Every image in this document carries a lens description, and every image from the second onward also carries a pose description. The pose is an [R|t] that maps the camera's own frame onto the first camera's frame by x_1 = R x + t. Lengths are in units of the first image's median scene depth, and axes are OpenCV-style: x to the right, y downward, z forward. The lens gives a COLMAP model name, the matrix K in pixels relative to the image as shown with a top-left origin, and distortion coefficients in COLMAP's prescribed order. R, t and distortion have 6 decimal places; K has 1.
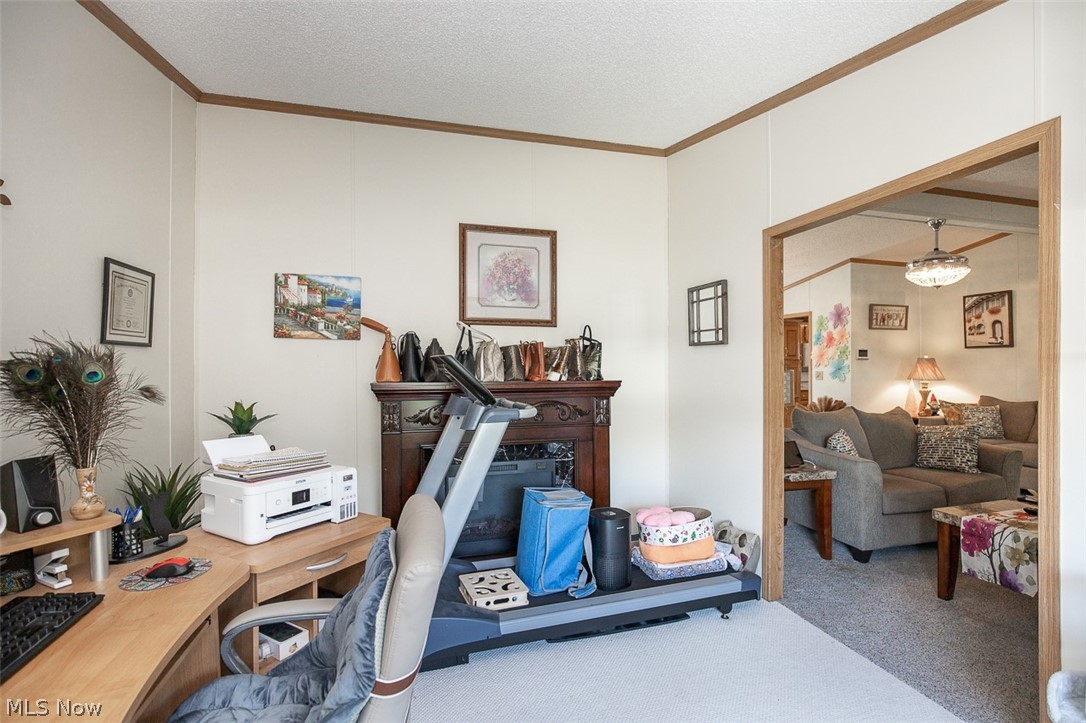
lens RADIAL K [[498.8, 0, 543.0], [0, 498.8, 361.5], [0, 0, 1]] dist [-0.002756, -0.000353]
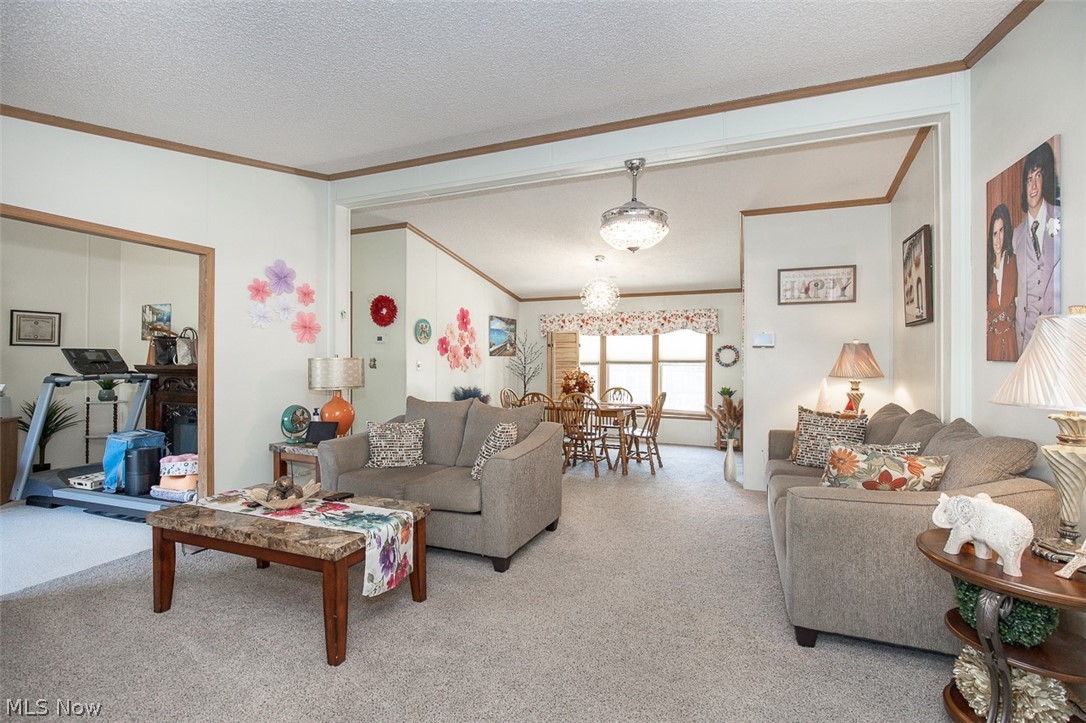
lens RADIAL K [[498.8, 0, 543.0], [0, 498.8, 361.5], [0, 0, 1]] dist [-0.002756, -0.000353]
pose [[0.780201, 0.000757, -0.625528, 0.927949], [0.002345, 0.999989, 0.004135, 0.013877], [0.625524, -0.004693, 0.780190, 0.255316]]
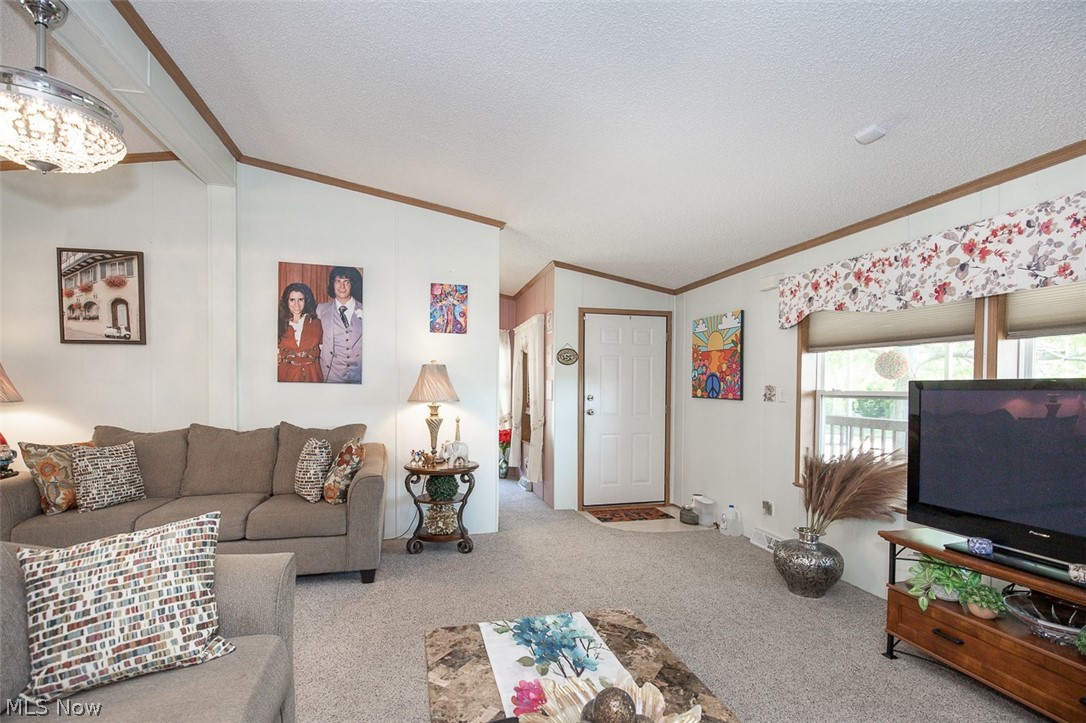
lens RADIAL K [[510.7, 0, 539.9], [0, 510.7, 395.3], [0, 0, 1]] dist [-0.002097, -0.000413]
pose [[0.041927, -0.019289, 0.998934, 0.319274], [-0.009451, 0.999761, 0.019702, 0.016758], [-0.999076, -0.010267, 0.041735, 0.469236]]
